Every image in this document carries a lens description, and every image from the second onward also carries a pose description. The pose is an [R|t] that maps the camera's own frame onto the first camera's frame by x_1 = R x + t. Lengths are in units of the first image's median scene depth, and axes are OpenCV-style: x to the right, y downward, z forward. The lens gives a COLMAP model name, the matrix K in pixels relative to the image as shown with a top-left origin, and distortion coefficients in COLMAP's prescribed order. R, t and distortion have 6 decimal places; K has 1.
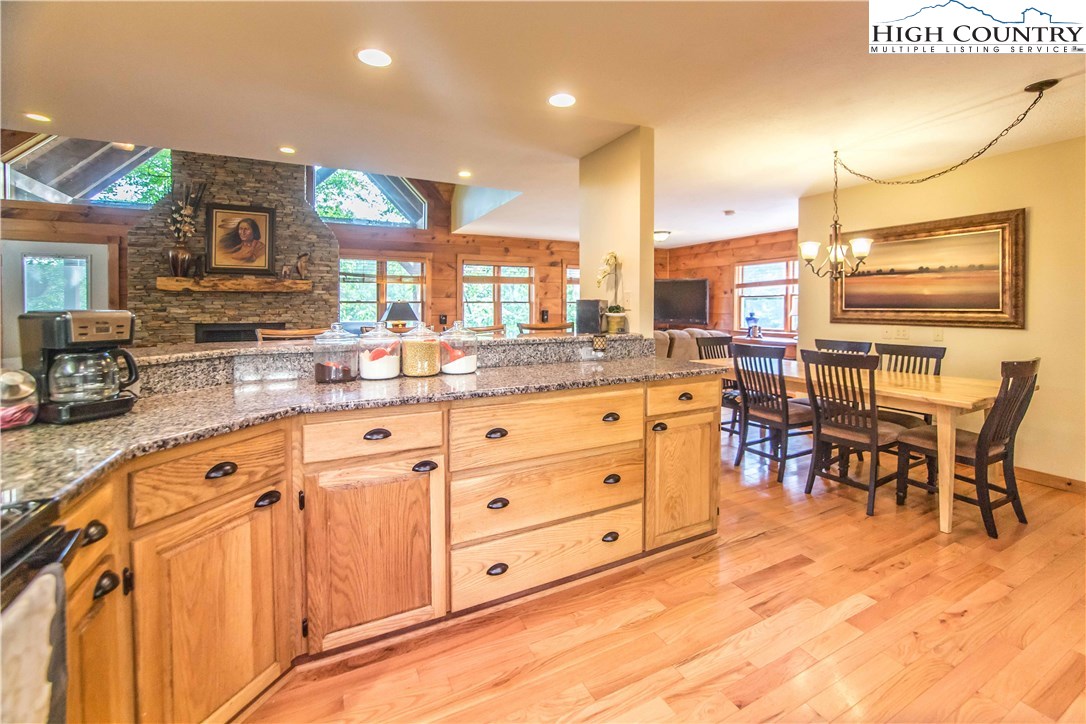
lens RADIAL K [[454.9, 0, 545.6], [0, 454.9, 315.2], [0, 0, 1]] dist [-0.027850, 0.000304]
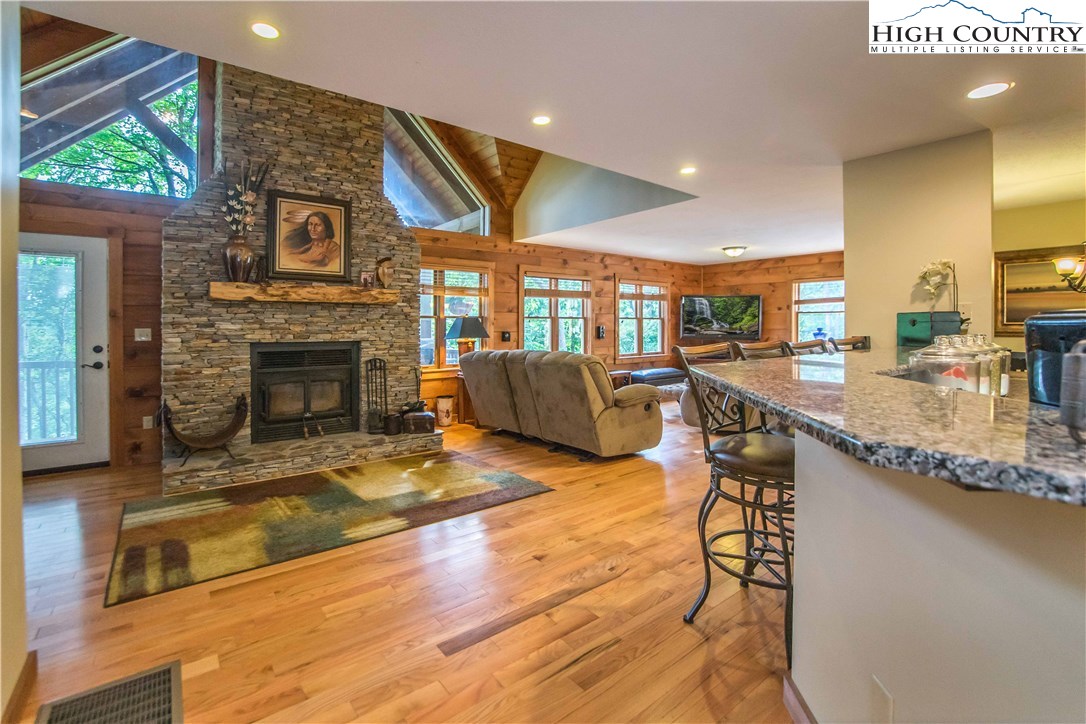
lens RADIAL K [[454.9, 0, 572.2], [0, 454.9, 331.1], [0, 0, 1]] dist [-0.027850, 0.000304]
pose [[0.980424, -0.003154, 0.196871, -0.372243], [0.003725, 0.999990, -0.002529, 0.002436], [-0.196861, 0.003213, 0.980426, 0.116219]]
